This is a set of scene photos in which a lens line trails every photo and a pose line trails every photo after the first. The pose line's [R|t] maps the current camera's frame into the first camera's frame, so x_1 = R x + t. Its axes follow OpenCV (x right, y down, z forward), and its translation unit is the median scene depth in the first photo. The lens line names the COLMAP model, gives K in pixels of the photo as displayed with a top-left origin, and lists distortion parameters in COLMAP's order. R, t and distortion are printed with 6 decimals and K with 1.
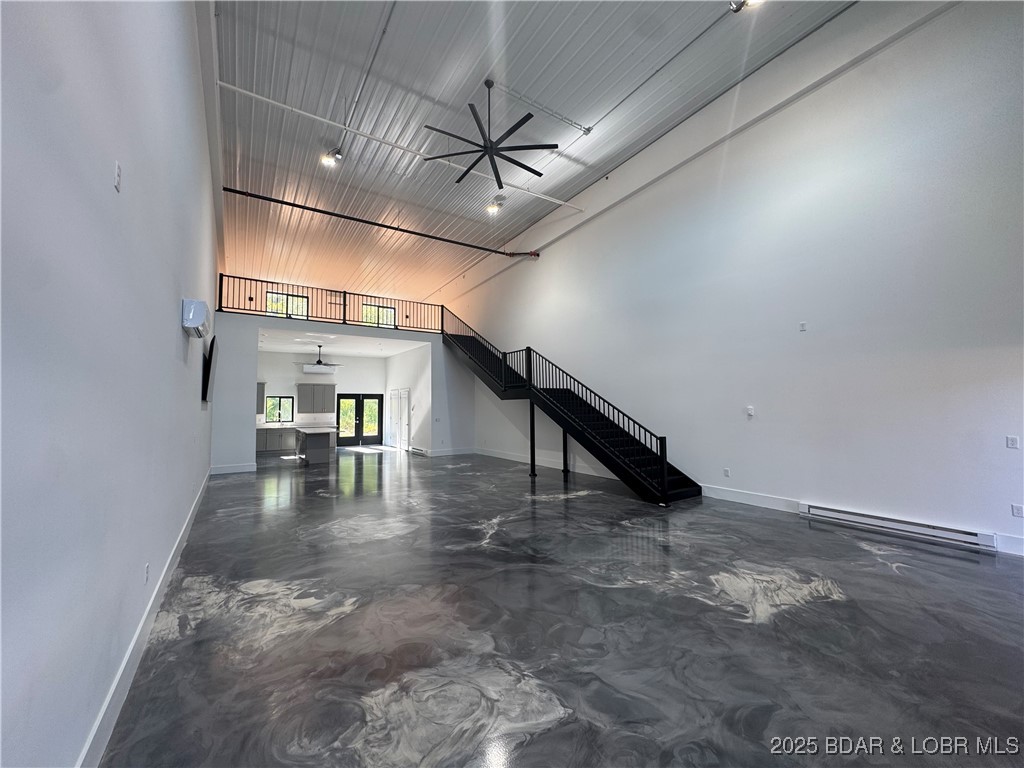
lens RADIAL K [[409.2, 0, 512.0], [0, 409.2, 384.0], [0, 0, 1]] dist [0.001089, 0.000032]
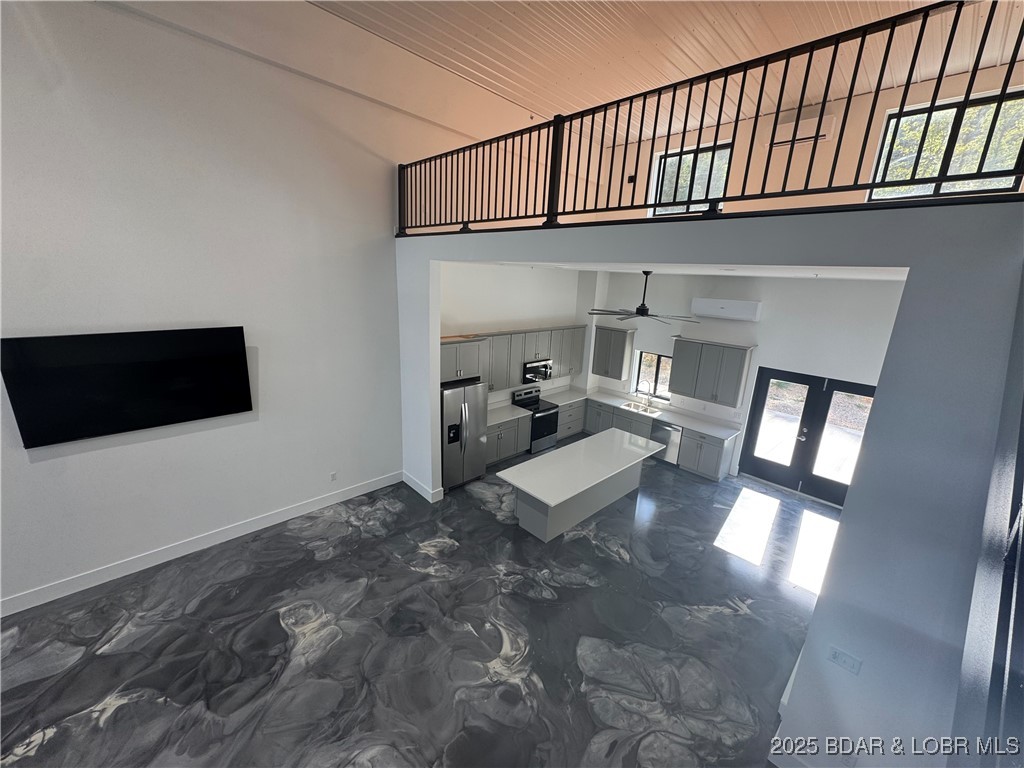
lens RADIAL K [[407.1, 0, 512.1], [0, 407.1, 387.3], [0, 0, 1]] dist [-0.001809, -0.000109]
pose [[0.190145, 0.281191, -0.940626, -0.057517], [0.015443, 0.957130, 0.289246, -0.087402], [0.981635, -0.069525, 0.177651, 0.661445]]
